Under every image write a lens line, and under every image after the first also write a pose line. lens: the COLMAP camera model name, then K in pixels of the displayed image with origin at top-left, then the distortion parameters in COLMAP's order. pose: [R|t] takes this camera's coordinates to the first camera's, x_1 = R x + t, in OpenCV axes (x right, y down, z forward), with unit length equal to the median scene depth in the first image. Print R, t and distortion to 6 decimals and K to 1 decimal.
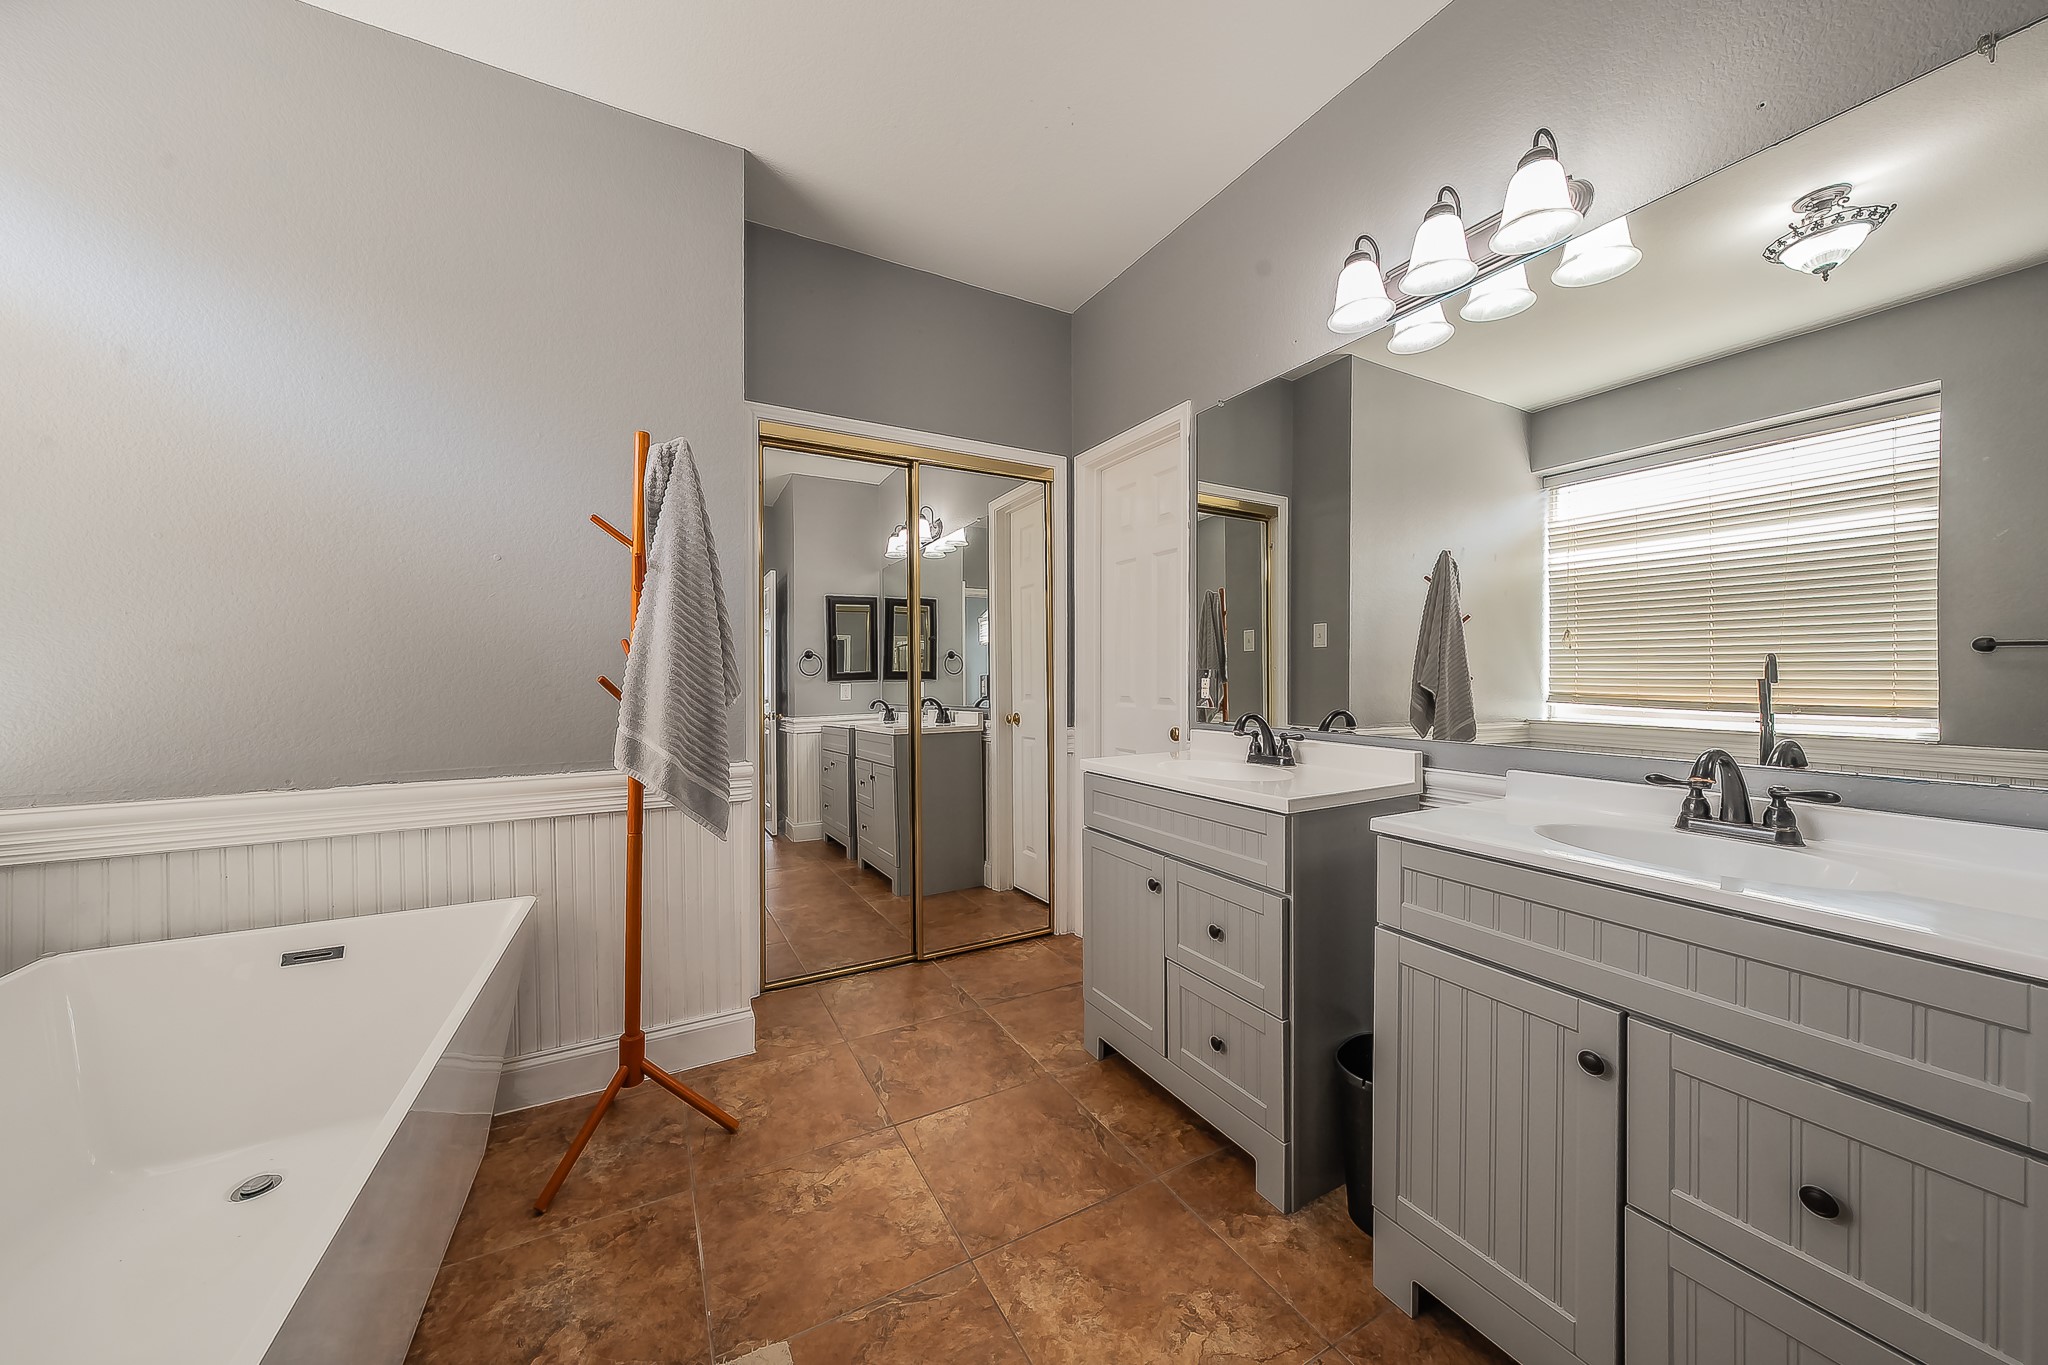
lens RADIAL K [[706.4, 0, 1020.2], [0, 706.4, 675.2], [0, 0, 1]] dist [0.002125, 0.000055]
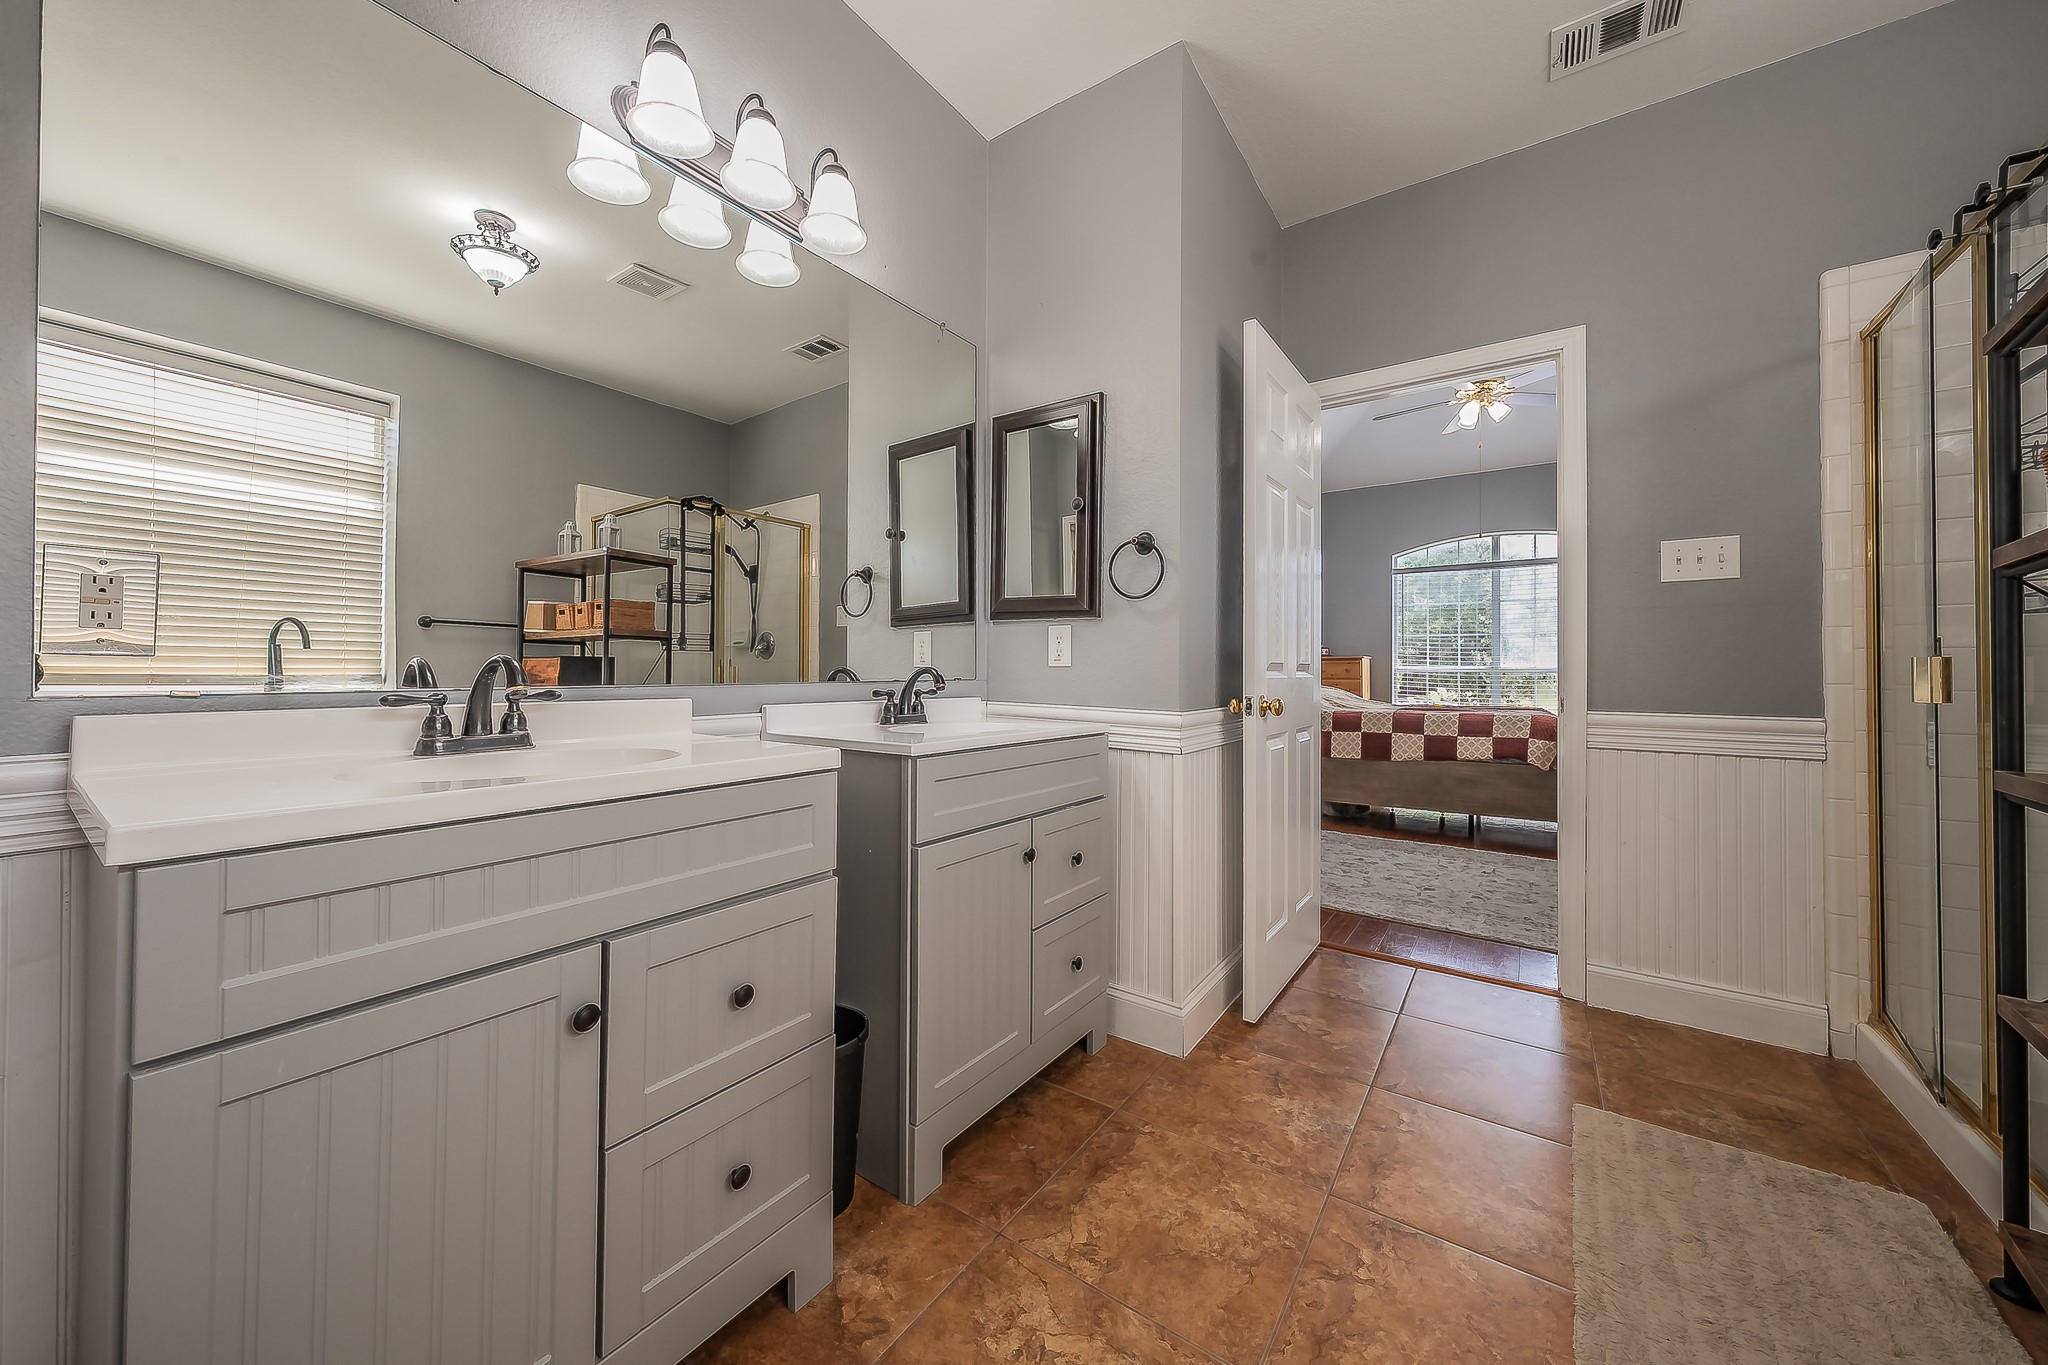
lens RADIAL K [[726.5, 0, 1017.2], [0, 726.5, 670.1], [0, 0, 1]] dist [-0.000588, 0.000113]
pose [[-0.438976, 0.005195, 0.898484, -0.455419], [-0.002820, 0.999970, -0.007159, 0.089607], [-0.898494, -0.005677, -0.438948, 1.196326]]
